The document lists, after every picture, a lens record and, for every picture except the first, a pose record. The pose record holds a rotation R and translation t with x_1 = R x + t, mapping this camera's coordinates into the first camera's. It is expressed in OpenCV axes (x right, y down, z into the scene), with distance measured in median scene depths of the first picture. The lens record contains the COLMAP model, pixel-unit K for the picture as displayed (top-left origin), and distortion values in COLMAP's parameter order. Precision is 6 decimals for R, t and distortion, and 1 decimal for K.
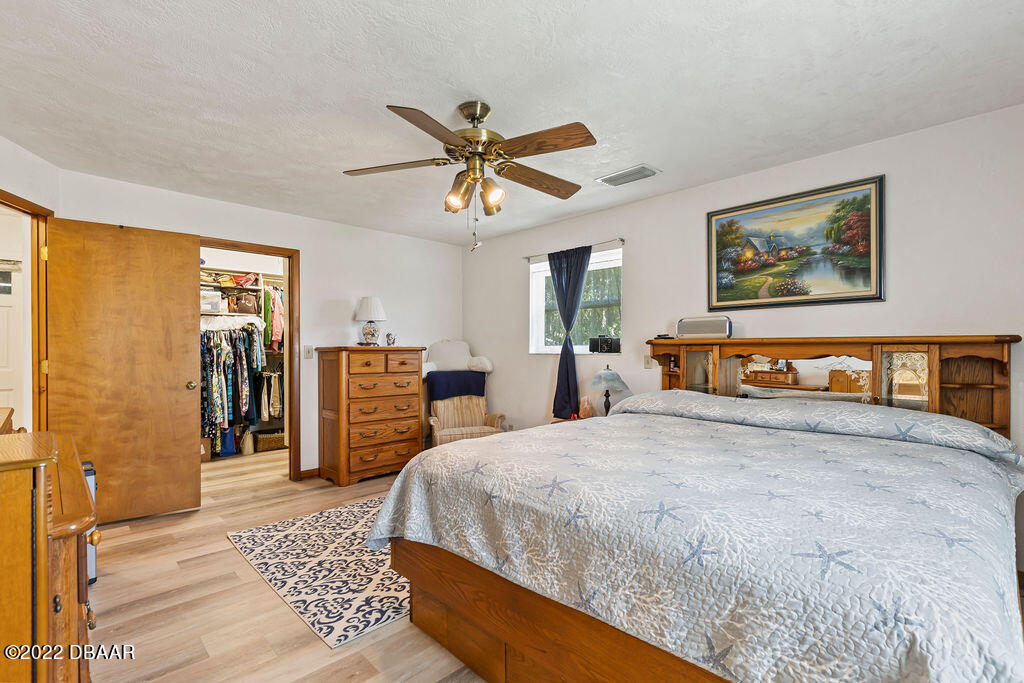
lens RADIAL K [[468.3, 0, 510.0], [0, 468.3, 344.5], [0, 0, 1]] dist [0.000103, 0.004201]
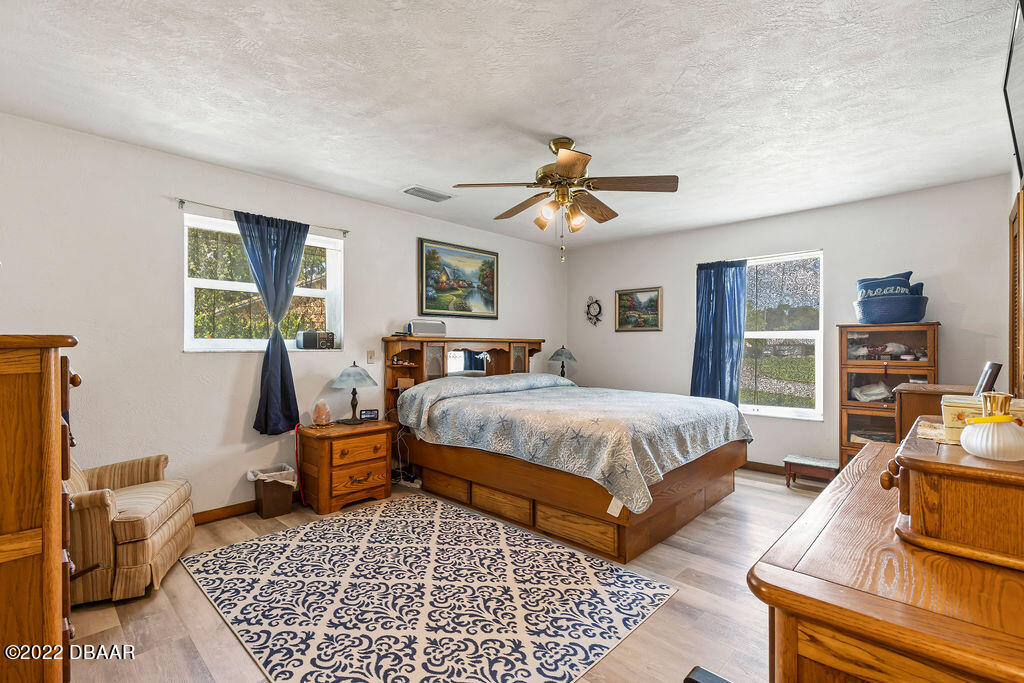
lens RADIAL K [[468.3, 0, 510.0], [0, 468.3, 344.5], [0, 0, 1]] dist [0.000103, 0.004201]
pose [[-0.031209, 0.002291, 0.999510, -0.998963], [-0.012815, 0.999914, -0.002692, 0.009658], [-0.999431, -0.012893, -0.031177, 0.931680]]
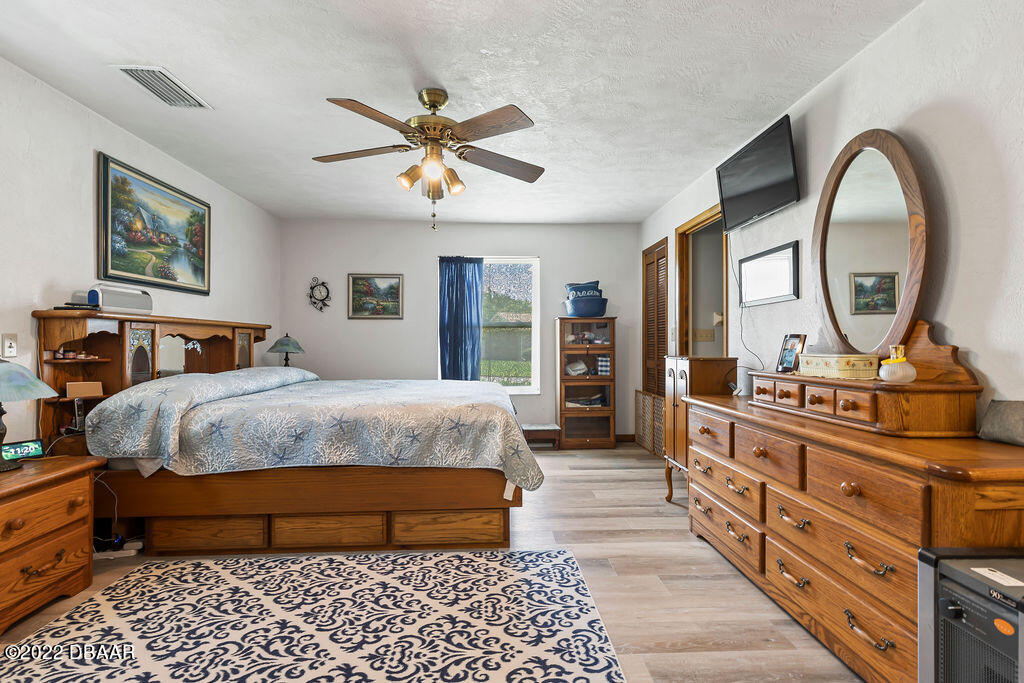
lens RADIAL K [[466.3, 0, 512.0], [0, 466.3, 341.5], [0, 0, 1]] dist [0.002472, 0.001190]
pose [[-0.749751, 0.000614, 0.661720, -0.709890], [-0.007673, 0.999924, -0.009621, 0.042619], [-0.661676, -0.012291, -0.749689, 1.325945]]
